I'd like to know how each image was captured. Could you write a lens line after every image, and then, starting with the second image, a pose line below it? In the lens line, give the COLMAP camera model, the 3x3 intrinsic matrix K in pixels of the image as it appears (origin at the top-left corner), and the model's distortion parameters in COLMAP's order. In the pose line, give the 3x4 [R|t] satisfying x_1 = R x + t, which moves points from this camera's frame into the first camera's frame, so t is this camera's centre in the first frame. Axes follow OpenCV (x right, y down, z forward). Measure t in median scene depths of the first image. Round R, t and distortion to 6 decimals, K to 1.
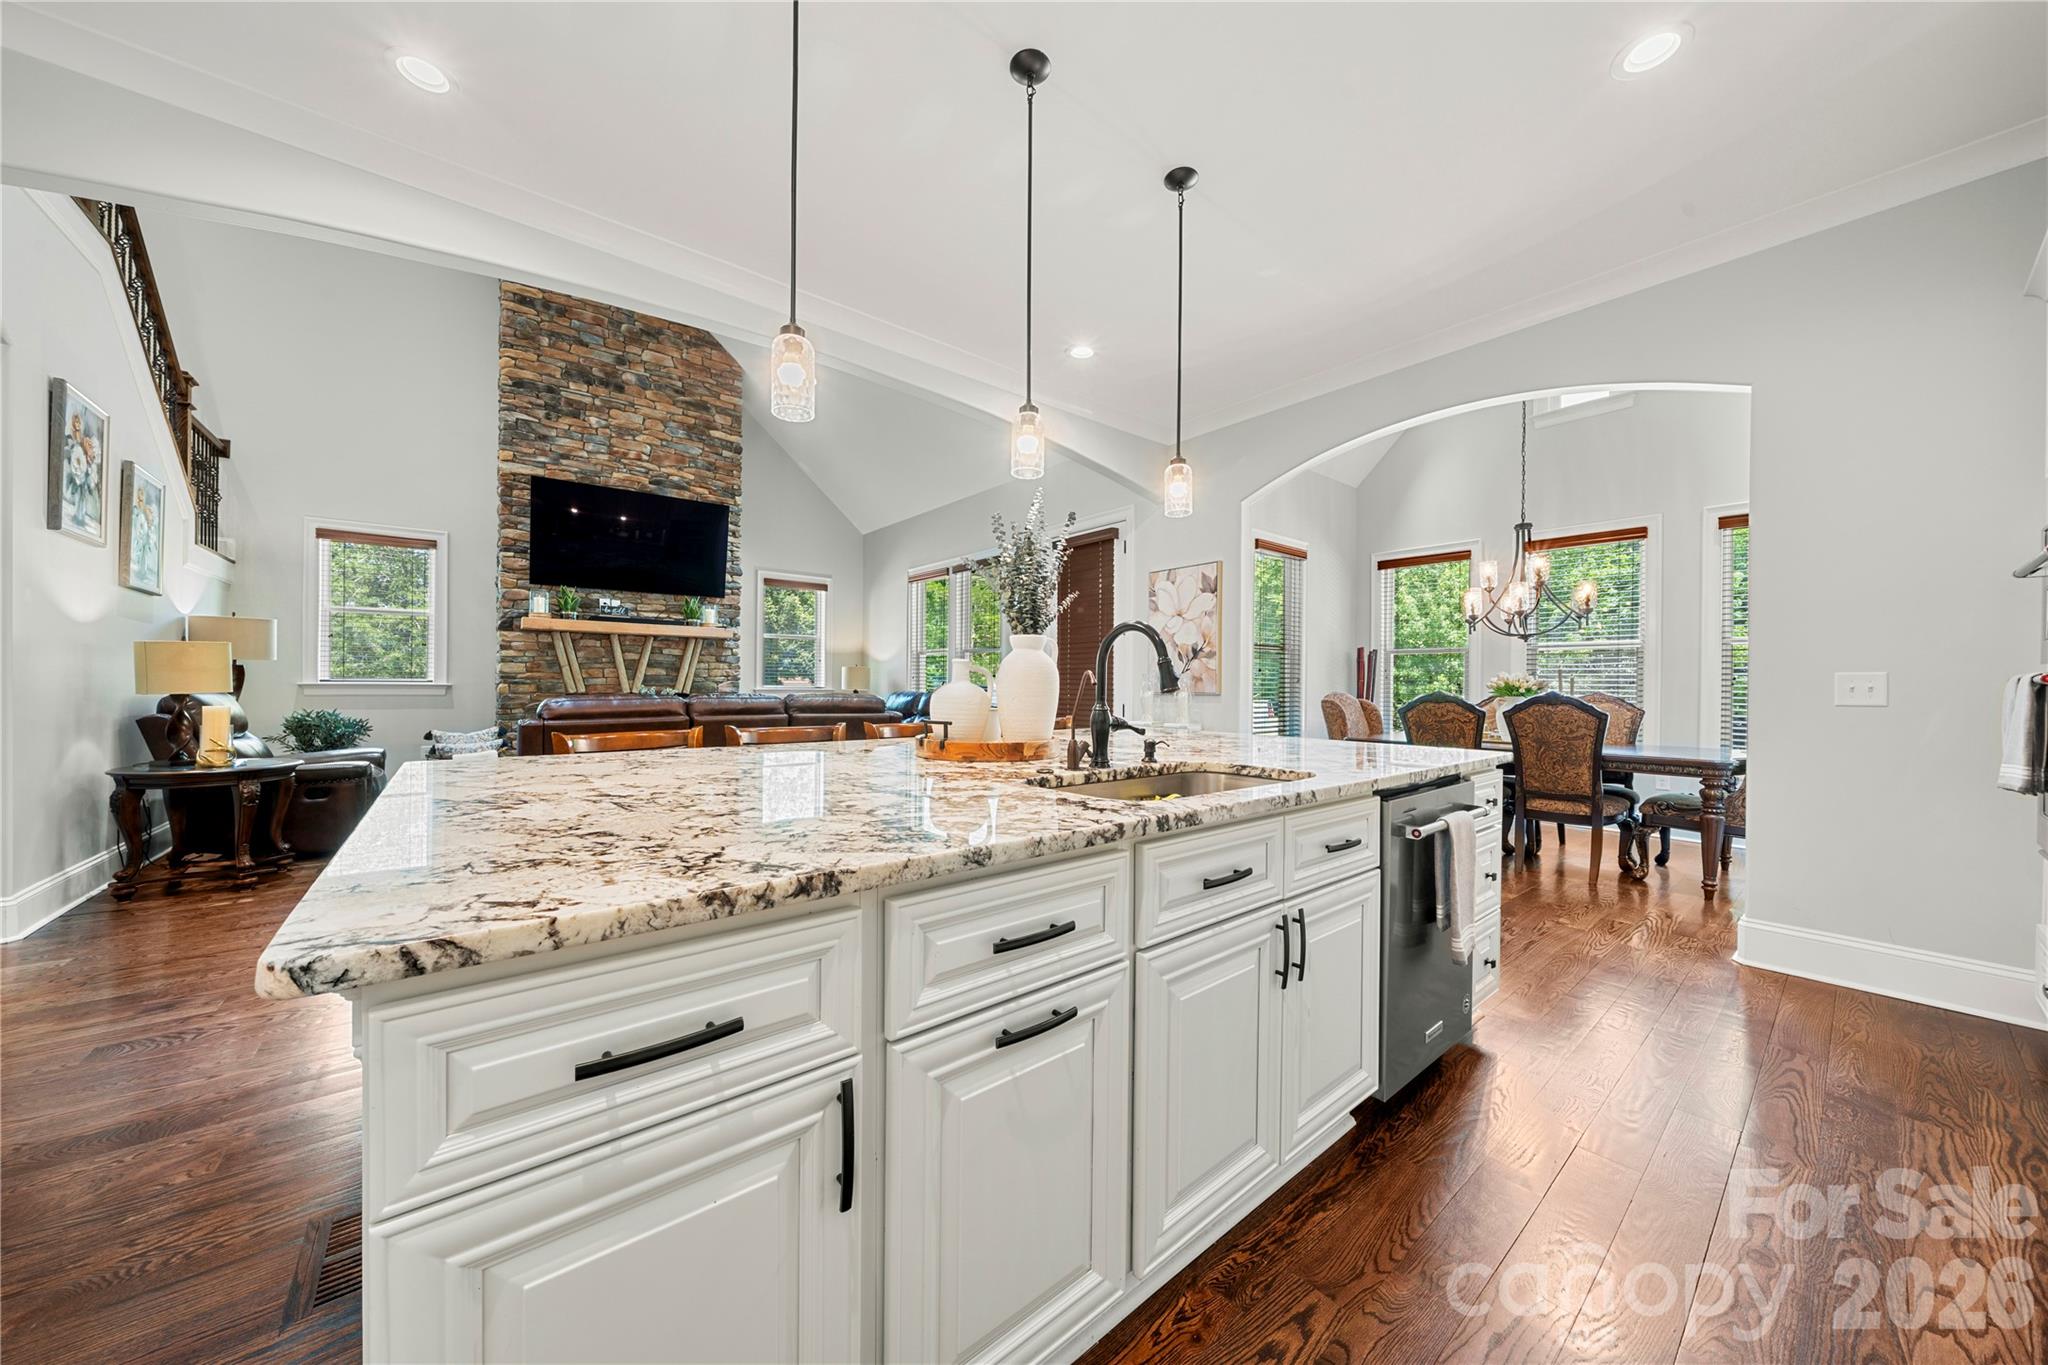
lens RADIAL K [[689.8, 0, 1021.7], [0, 689.8, 685.0], [0, 0, 1]] dist [-0.000557, -0.000180]
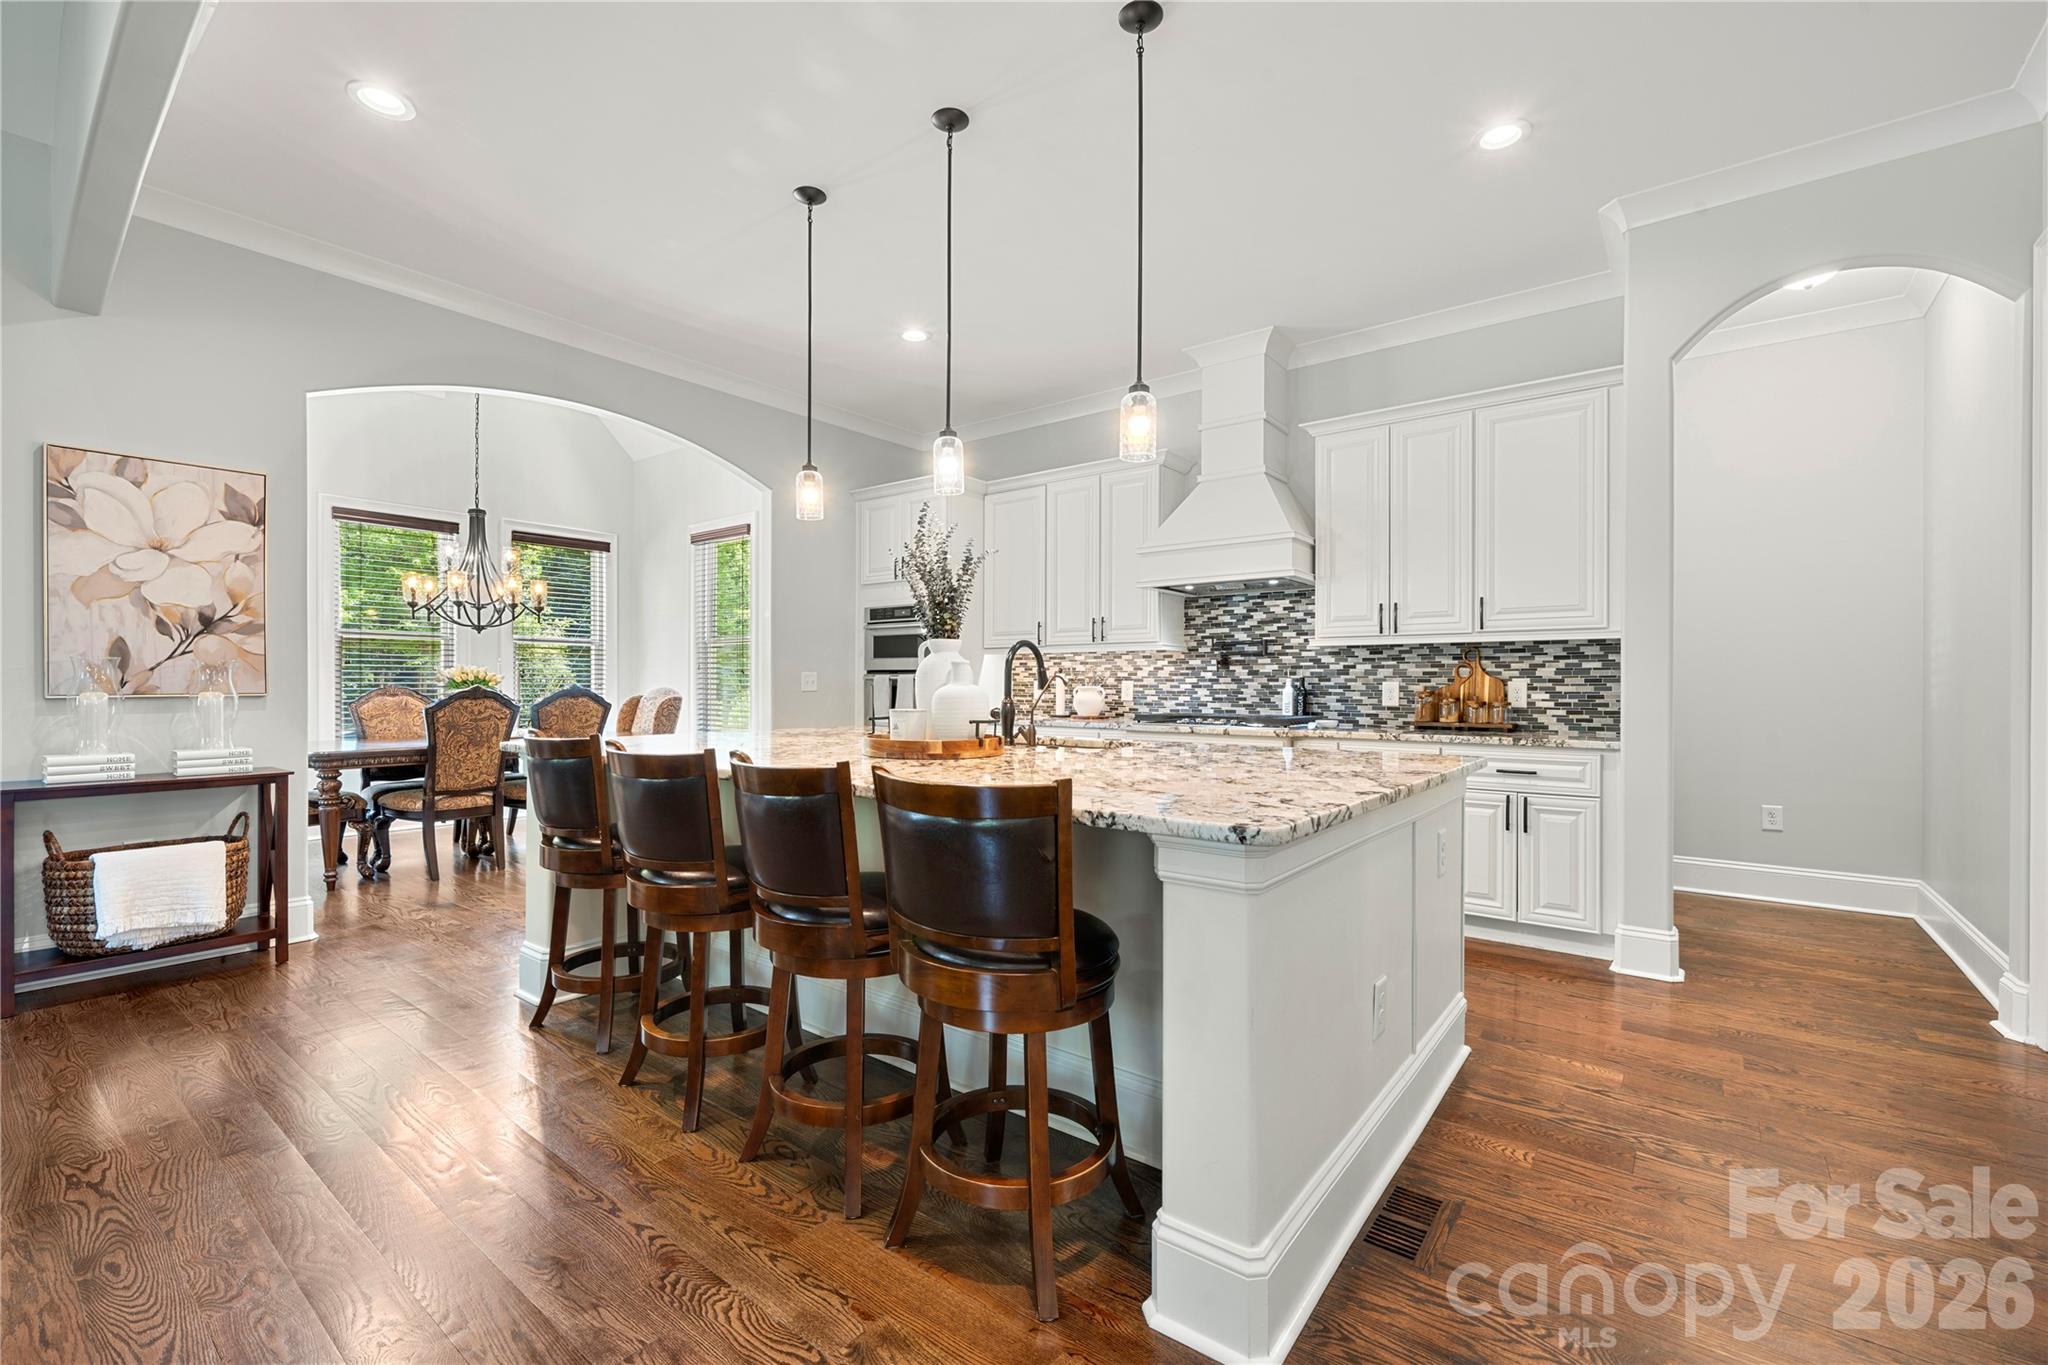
lens RADIAL K [[872.5, 0, 1024.0], [0, 872.5, 682.5], [0, 0, 1]] dist [0.001162, 0.000141]
pose [[-0.225539, -0.008704, 0.974195, -0.451452], [-0.005607, 0.999955, 0.007636, -0.005439], [-0.974218, -0.003741, -0.225577, 0.389038]]
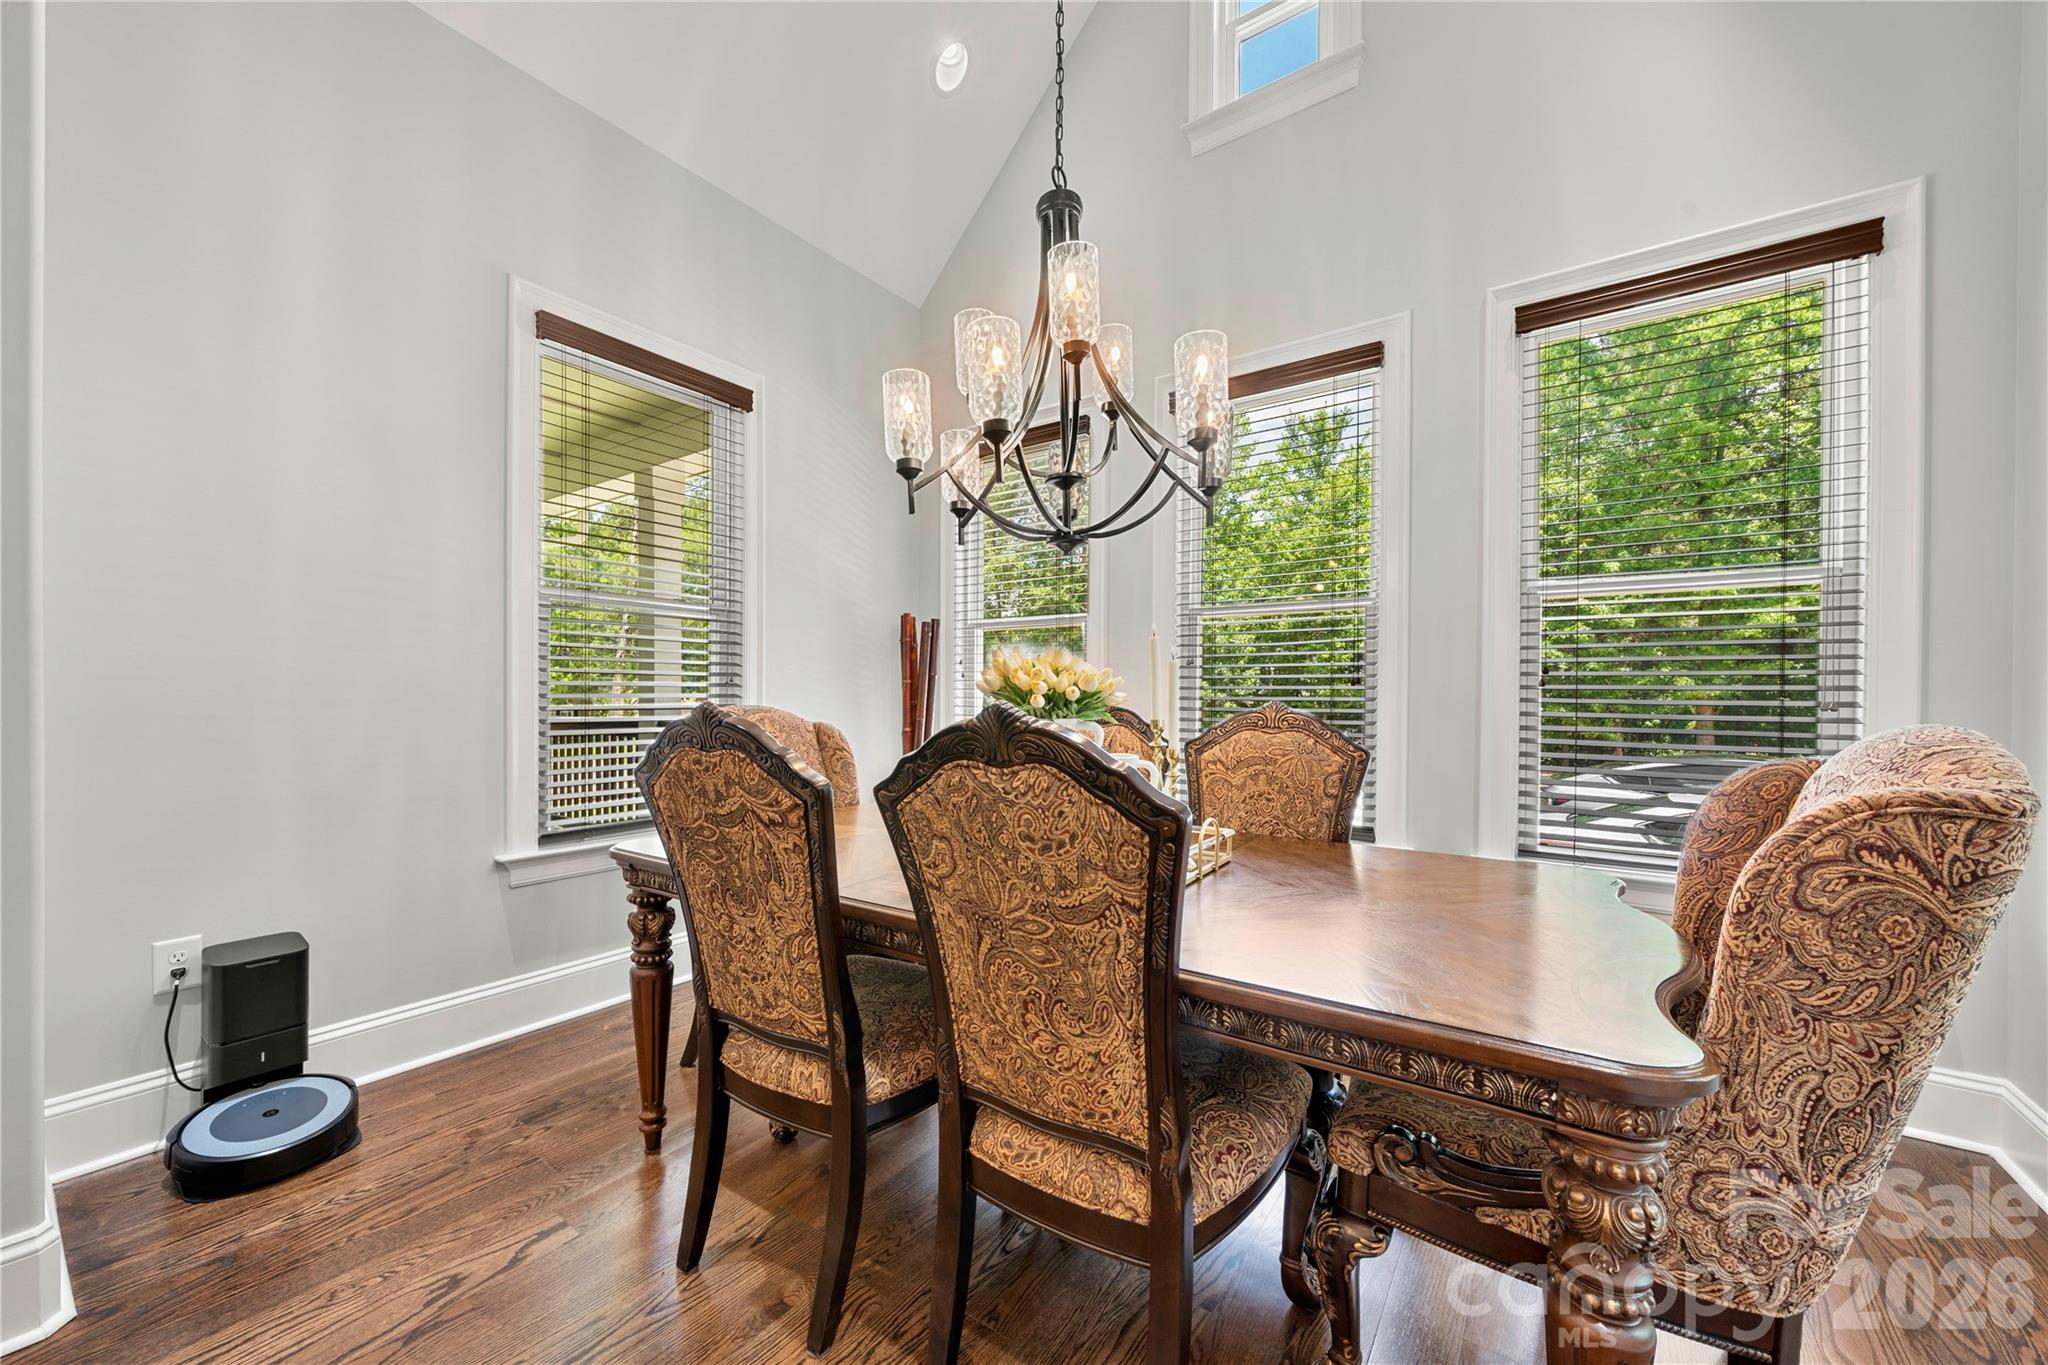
lens RADIAL K [[763.5, 0, 1012.5], [0, 763.5, 700.7], [0, 0, 1]] dist [-0.000858, -0.000261]
pose [[0.965512, -0.005086, 0.260309, 0.442234], [0.003079, 0.999962, 0.008117, 0.003639], [-0.260340, -0.007036, 0.965491, 0.471311]]
